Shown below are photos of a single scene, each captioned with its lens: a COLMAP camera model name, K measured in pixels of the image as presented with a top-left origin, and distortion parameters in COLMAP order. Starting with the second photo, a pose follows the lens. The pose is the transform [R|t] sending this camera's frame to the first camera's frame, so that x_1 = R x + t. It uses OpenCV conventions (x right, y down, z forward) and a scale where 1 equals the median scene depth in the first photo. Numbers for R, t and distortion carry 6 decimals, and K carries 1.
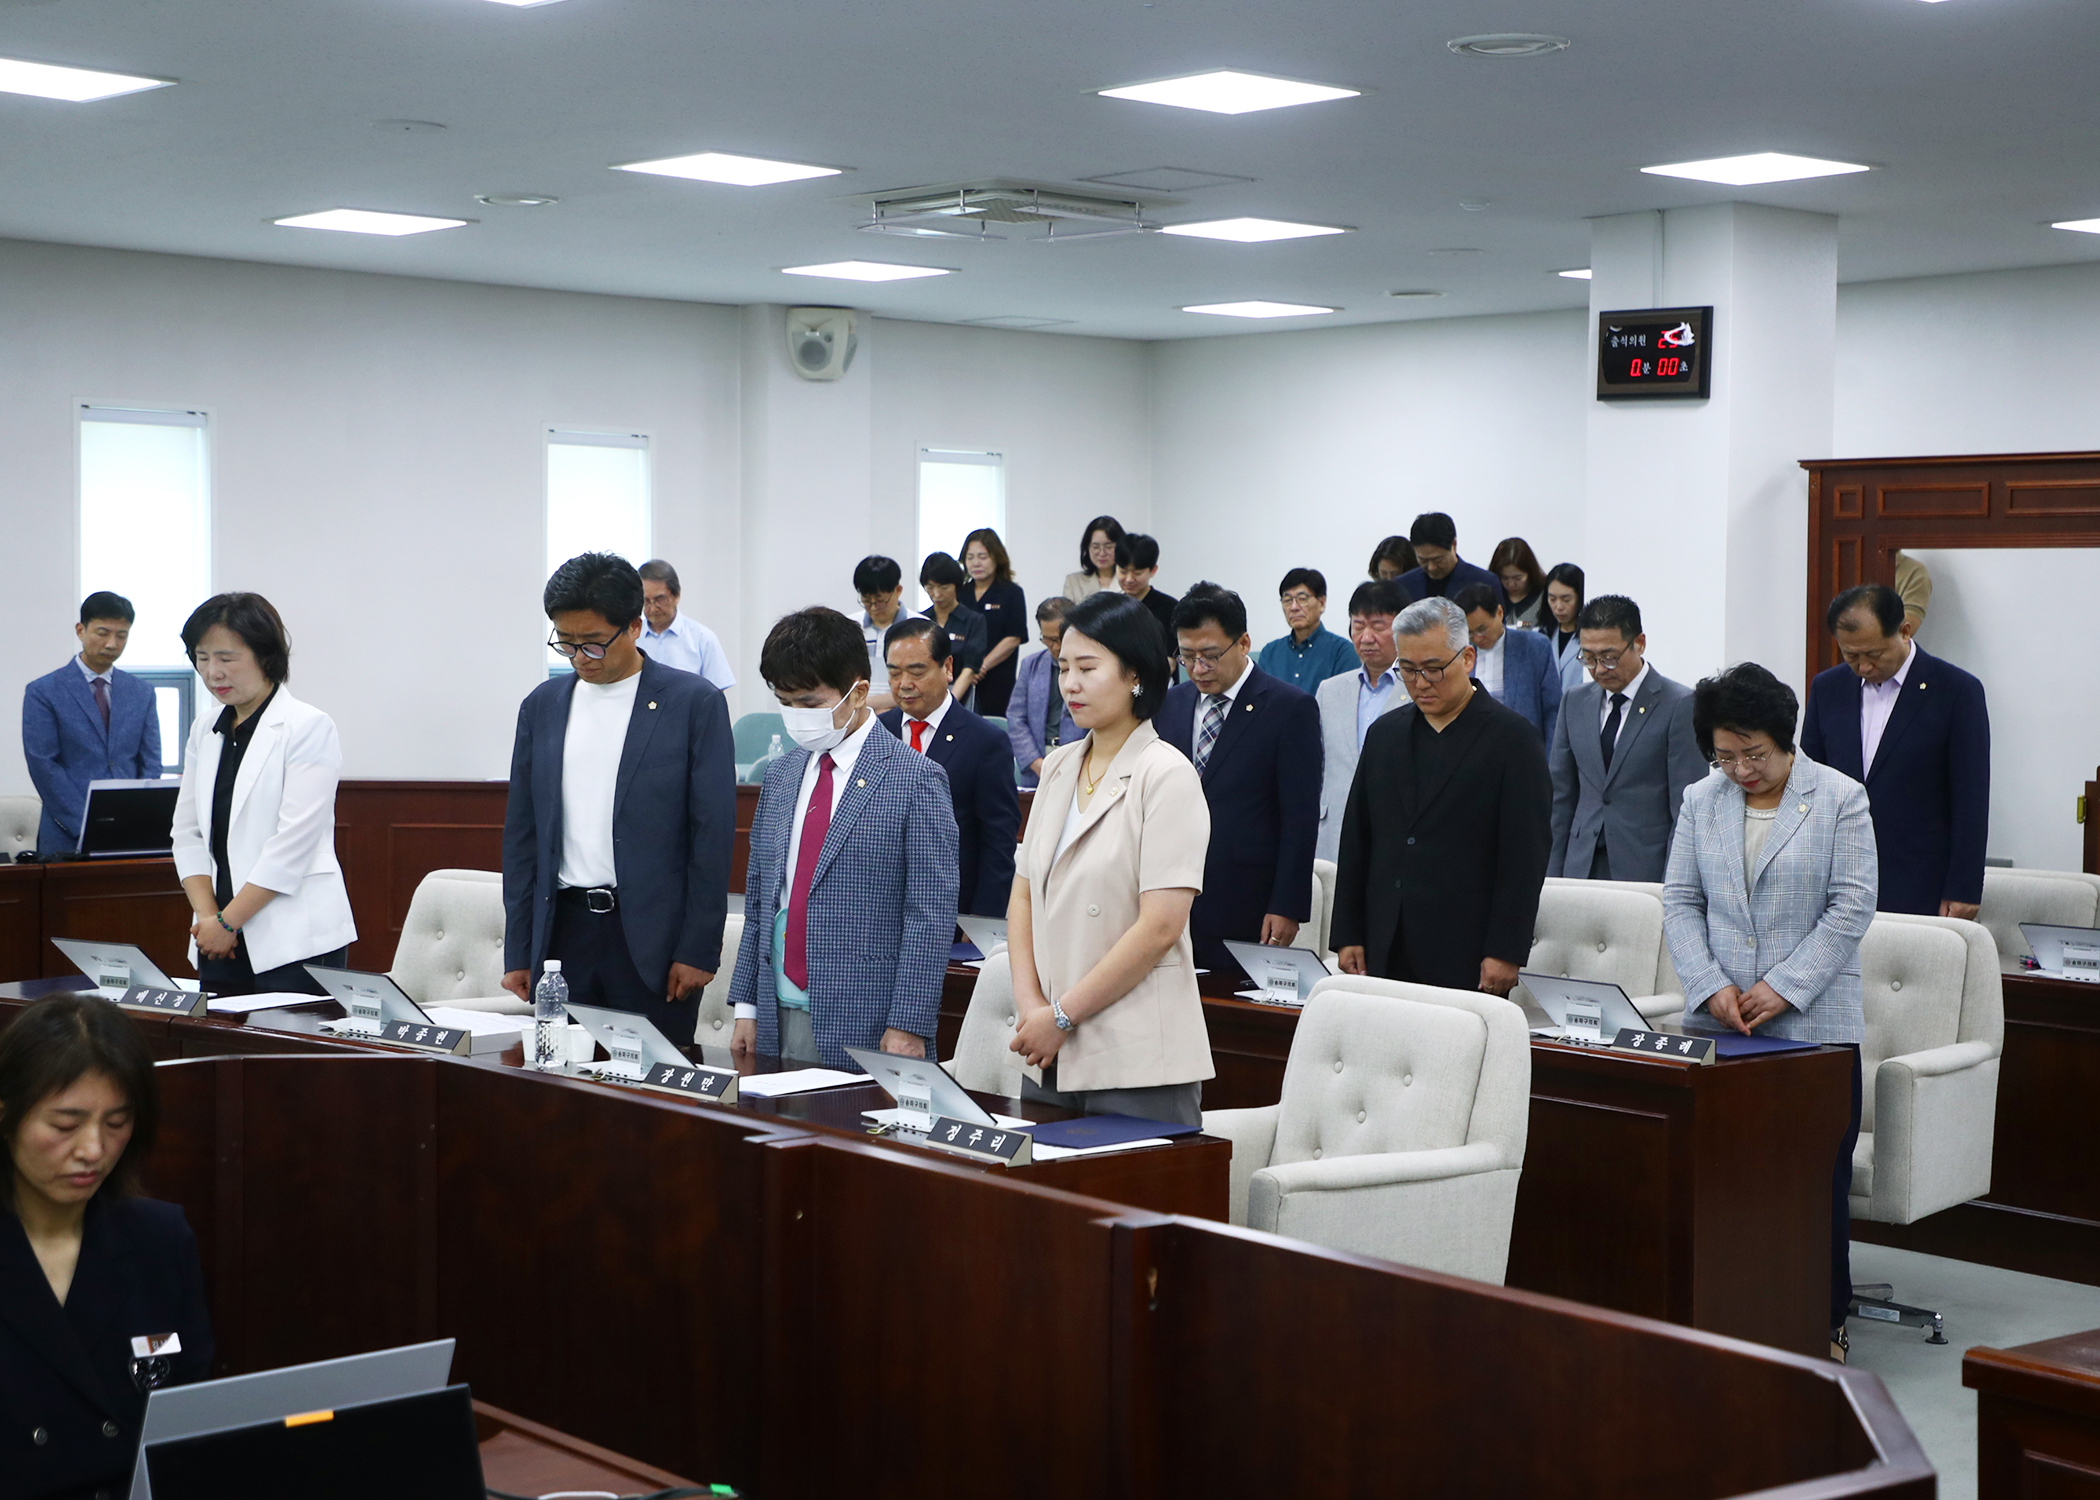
lens RADIAL K [[3334.9, 0, 1050.0], [0, 3334.9, 750.0], [0, 0, 1]] dist [-0.004228, 0.850662]
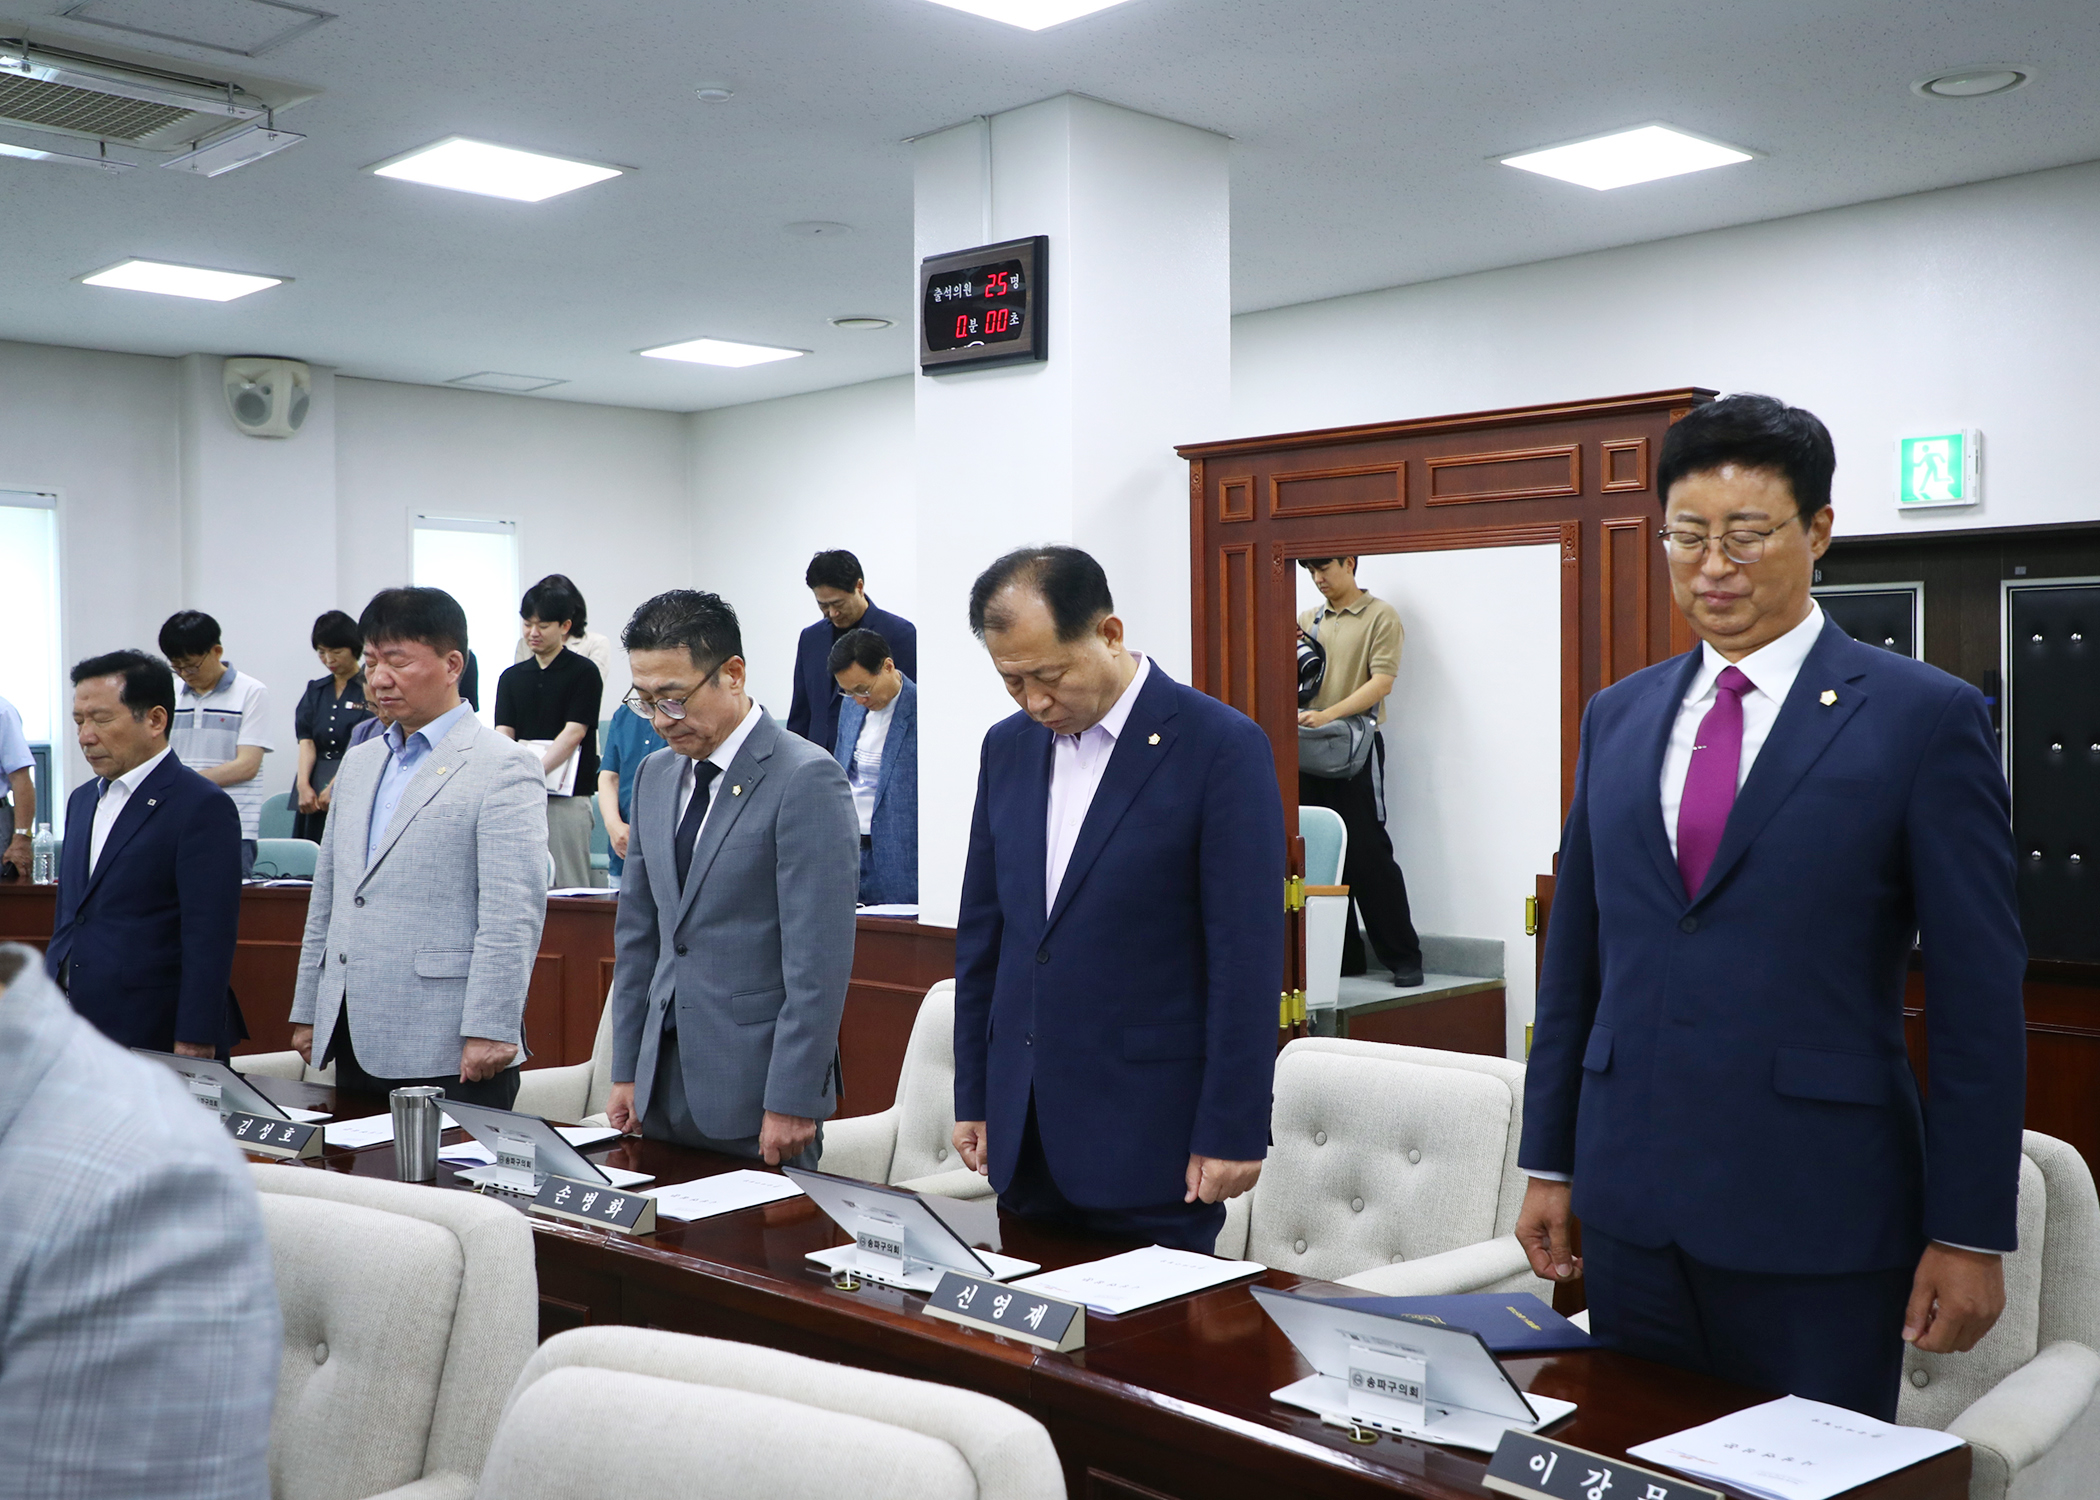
lens RADIAL K [[2375.2, 0, 1050.0], [0, 2375.2, 750.0], [0, 0, 1]] dist [0.069299, 0.019759]
pose [[0.998618, -0.016129, 0.050013, 0.176722], [0.017227, 0.999618, -0.021600, -0.007562], [-0.049645, 0.022432, 0.998515, 0.492573]]
